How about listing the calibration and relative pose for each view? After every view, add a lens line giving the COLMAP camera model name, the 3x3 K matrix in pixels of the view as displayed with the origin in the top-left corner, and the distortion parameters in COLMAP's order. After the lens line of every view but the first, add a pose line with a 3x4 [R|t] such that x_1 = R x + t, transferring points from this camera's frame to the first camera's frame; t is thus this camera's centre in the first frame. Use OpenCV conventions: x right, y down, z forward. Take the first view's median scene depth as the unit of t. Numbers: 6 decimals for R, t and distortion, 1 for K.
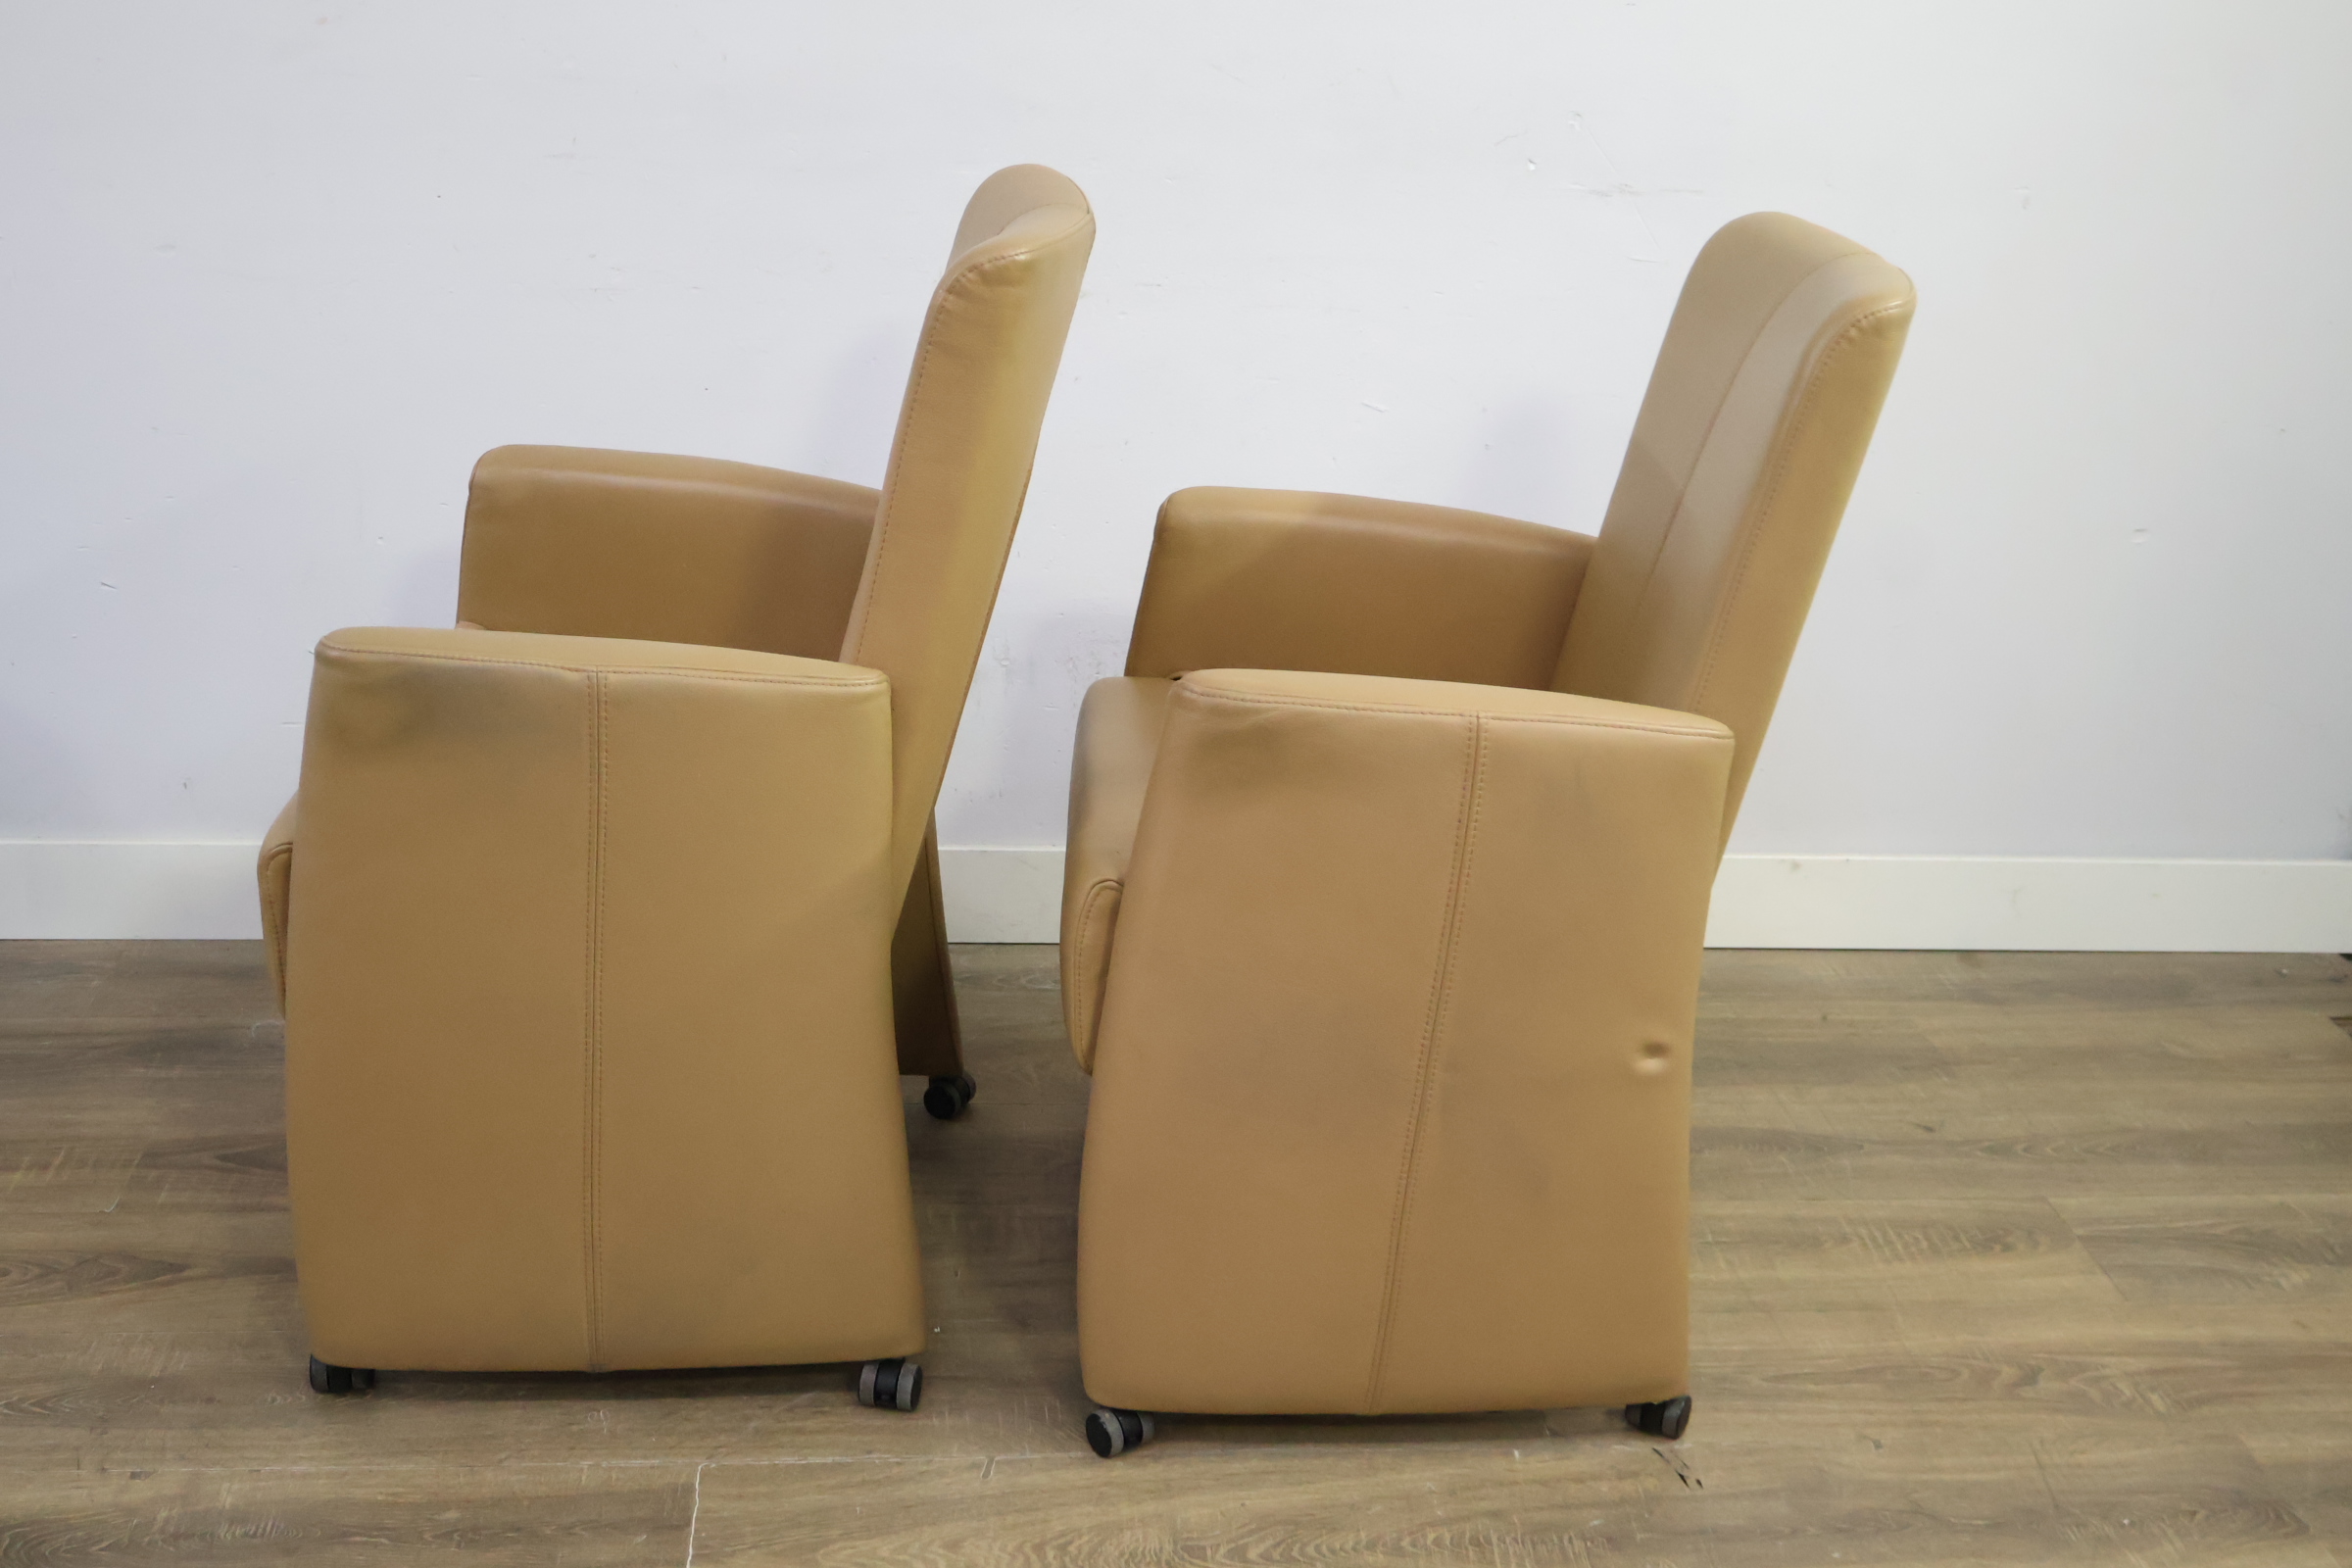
lens RADIAL K [[2608.2, 0, 1168.9], [0, 2608.2, 797.6], [0, 0, 1]] dist [-0.008277, 0.000000]
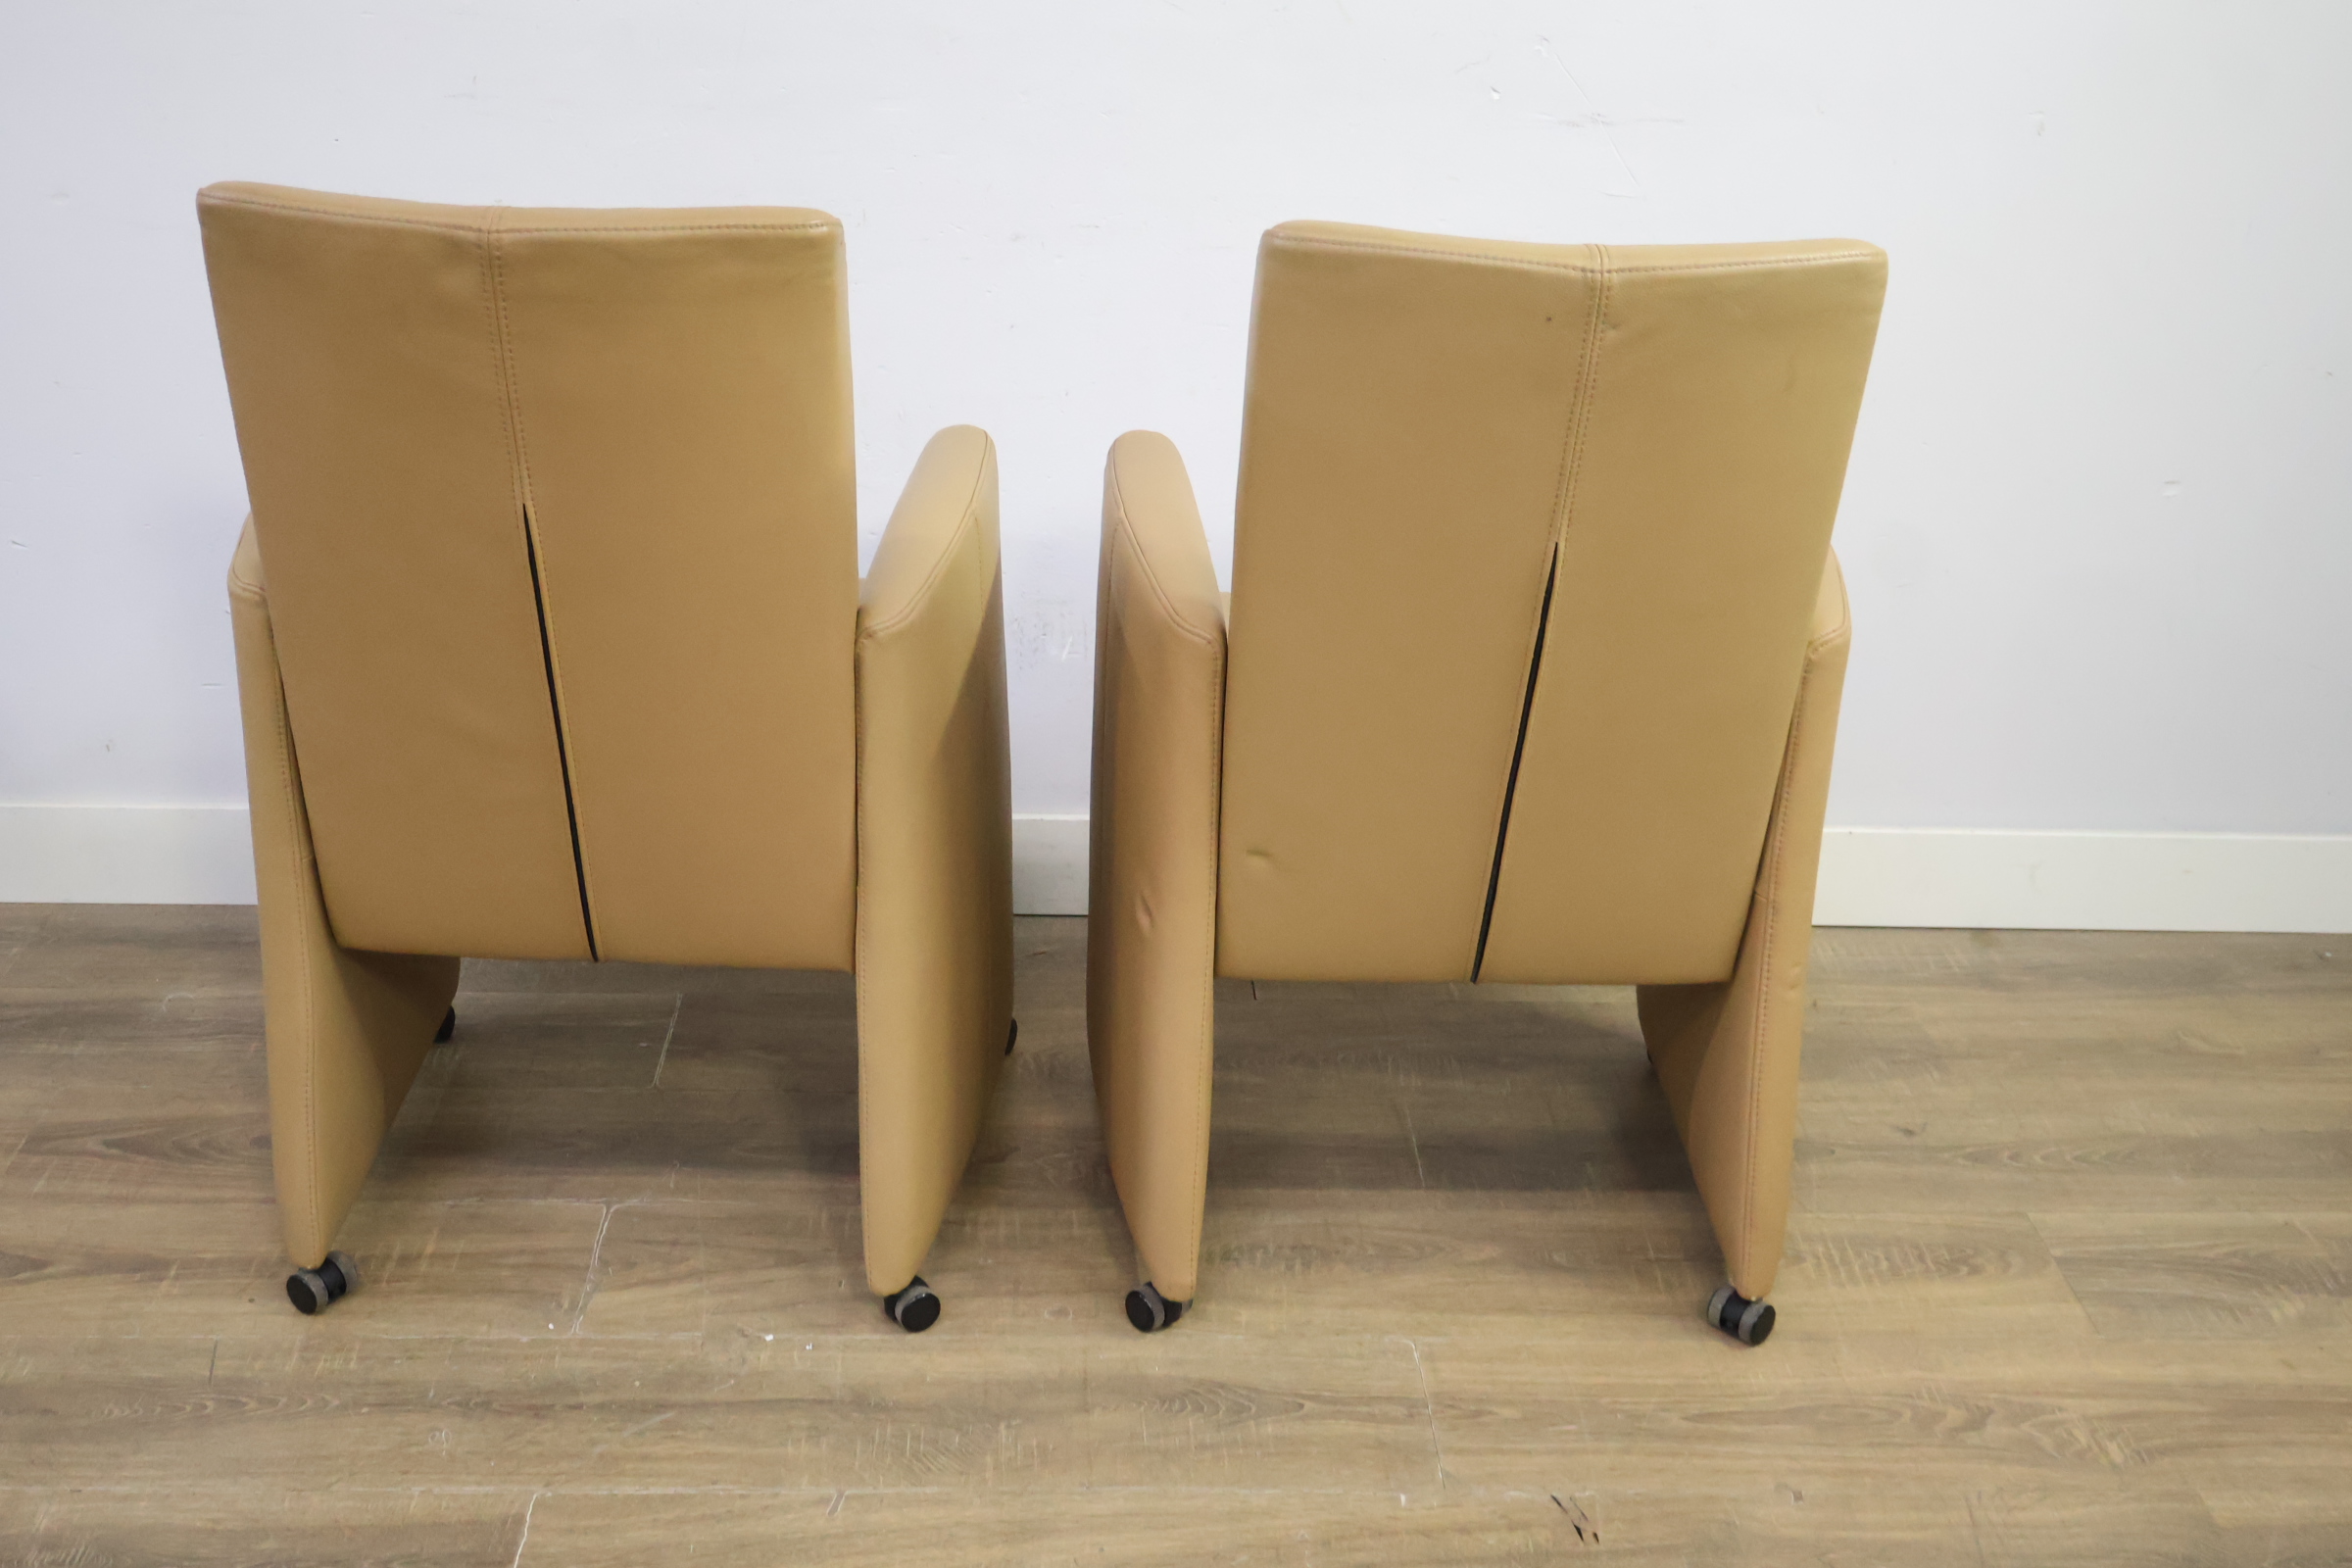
lens RADIAL K [[2608.2, 0, 1166.5], [0, 2608.2, 789.5], [0, 0, 1]] dist [-0.008277, 0.000000]
pose [[0.997932, 0.007372, -0.063848, 0.094626], [-0.004812, 0.999181, 0.040171, -0.035611], [0.064092, -0.039781, 0.997151, 0.062620]]
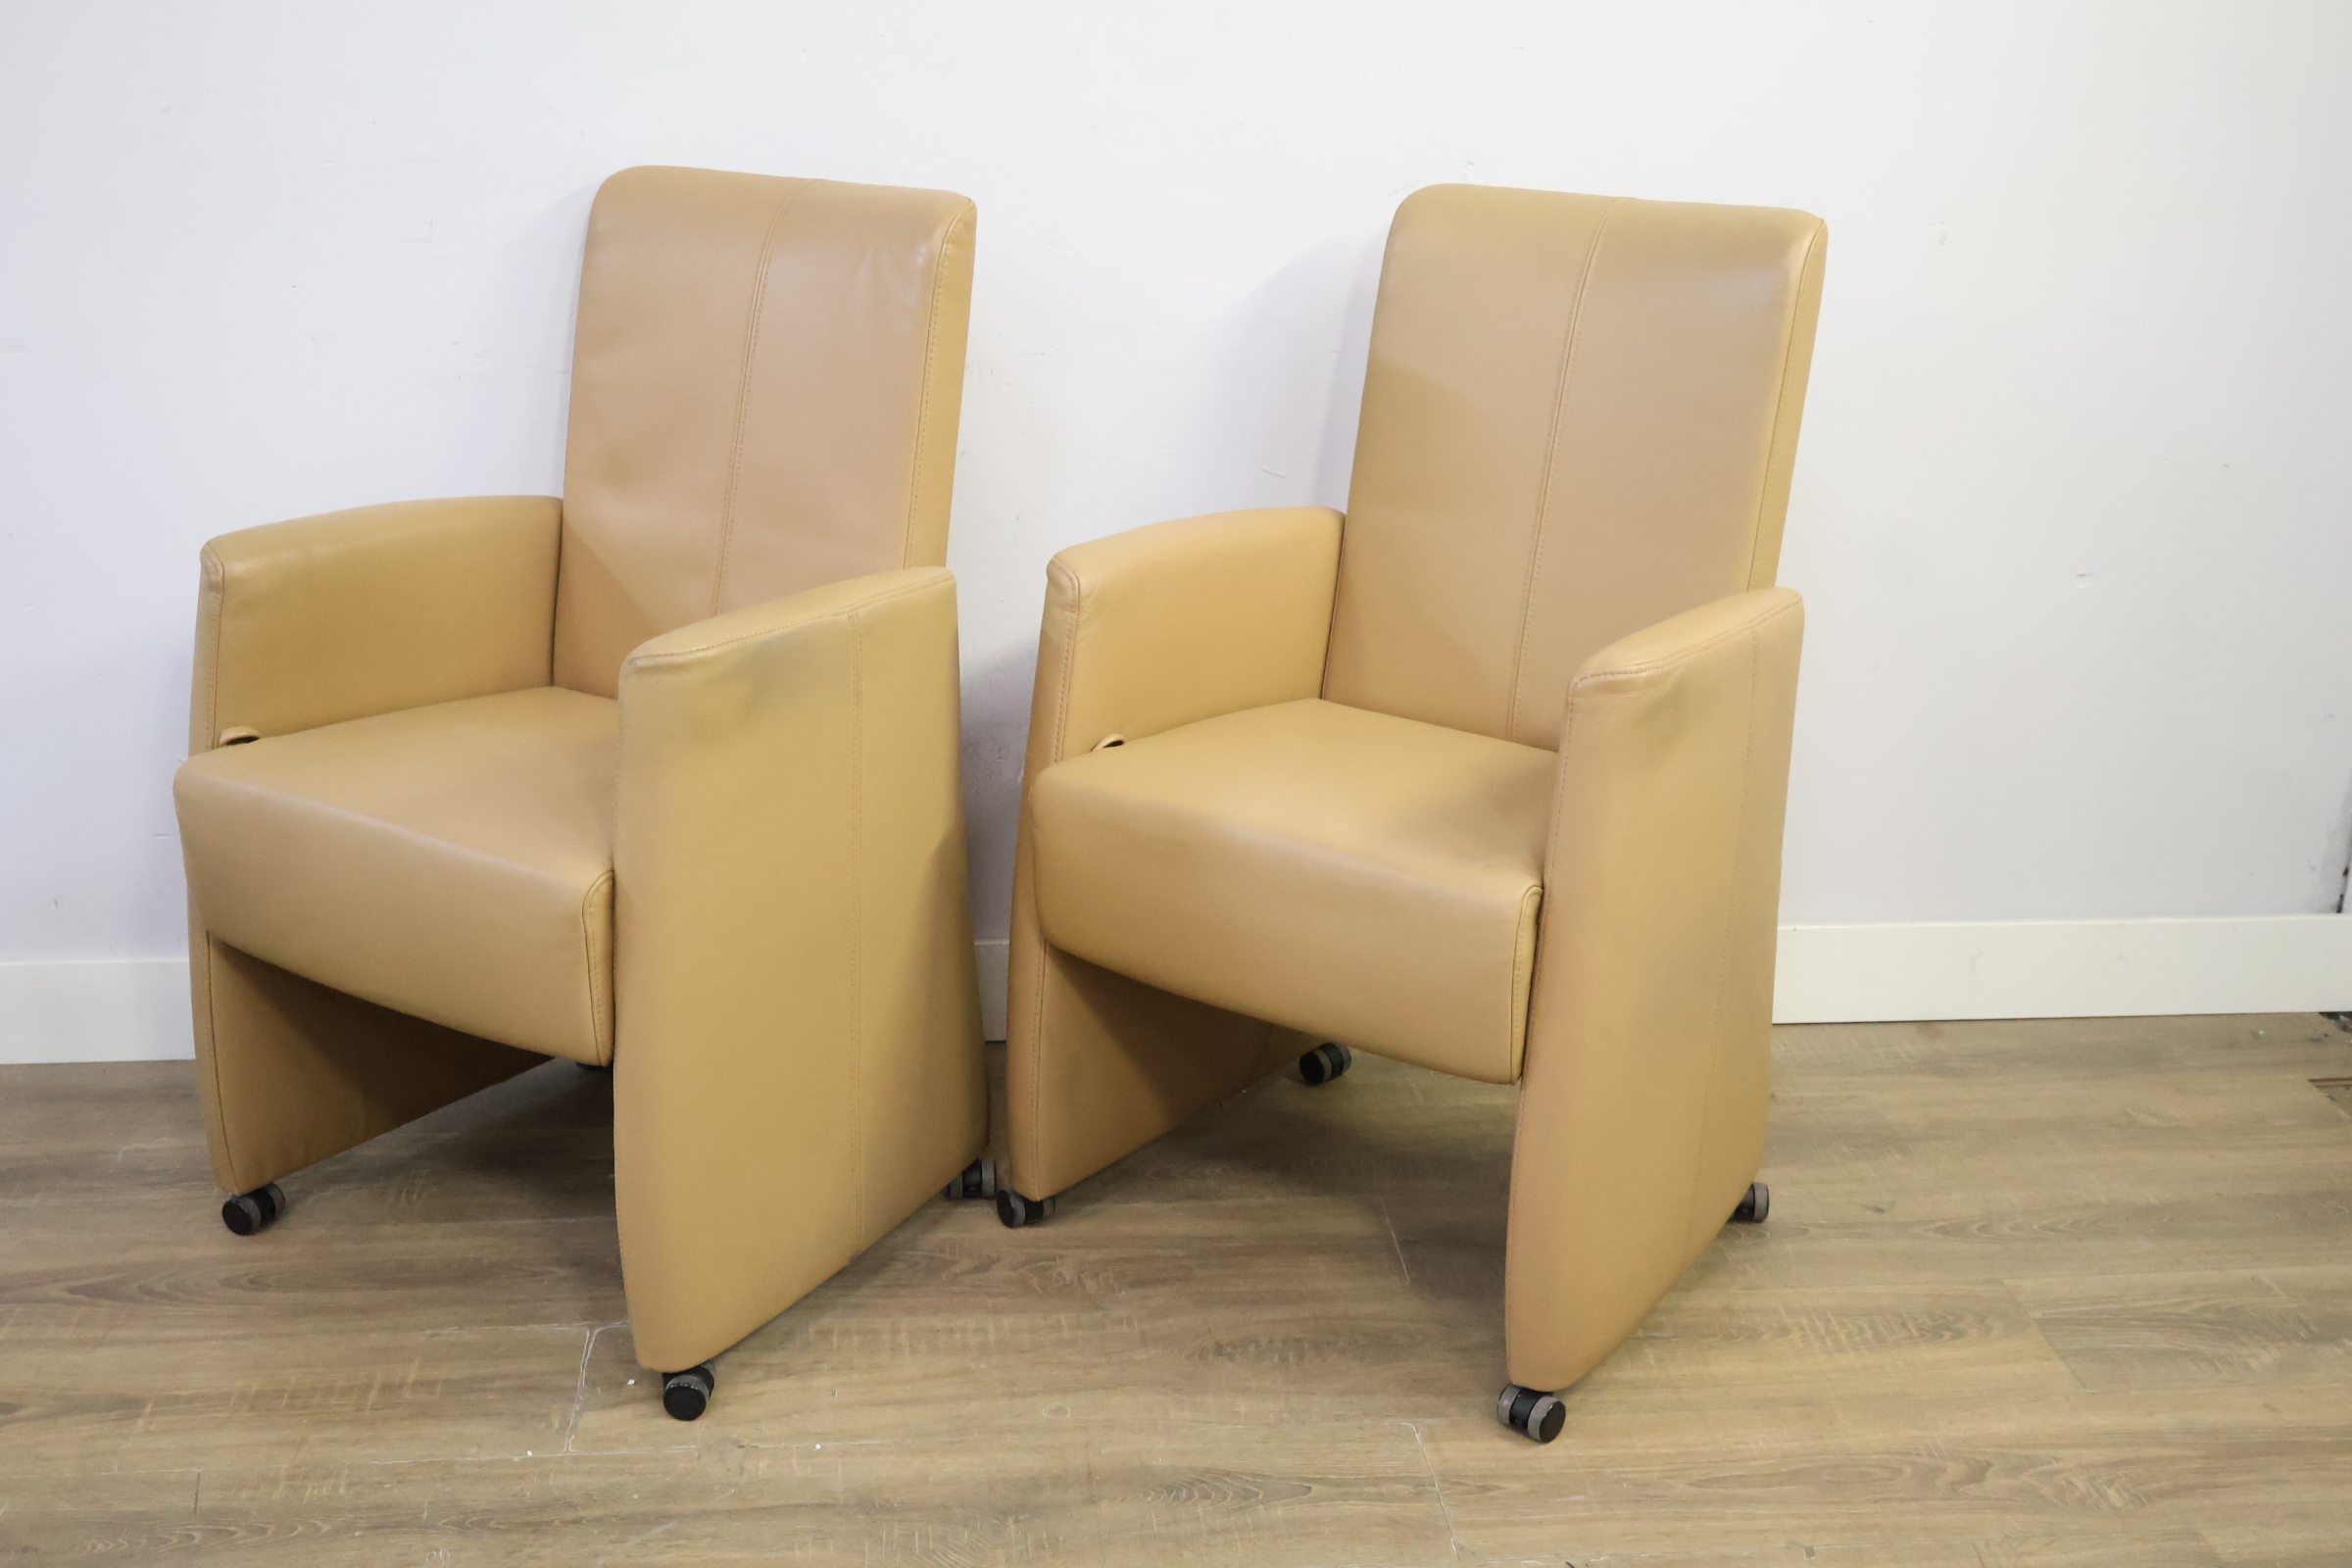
lens RADIAL K [[2608.2, 0, 1164.6], [0, 2608.2, 783.1], [0, 0, 1]] dist [-0.008277, 0.000000]
pose [[0.999407, -0.030610, -0.015760, 0.058388], [0.029873, 0.998538, -0.045056, 0.008198], [0.017116, 0.044559, 0.998860, 0.048597]]
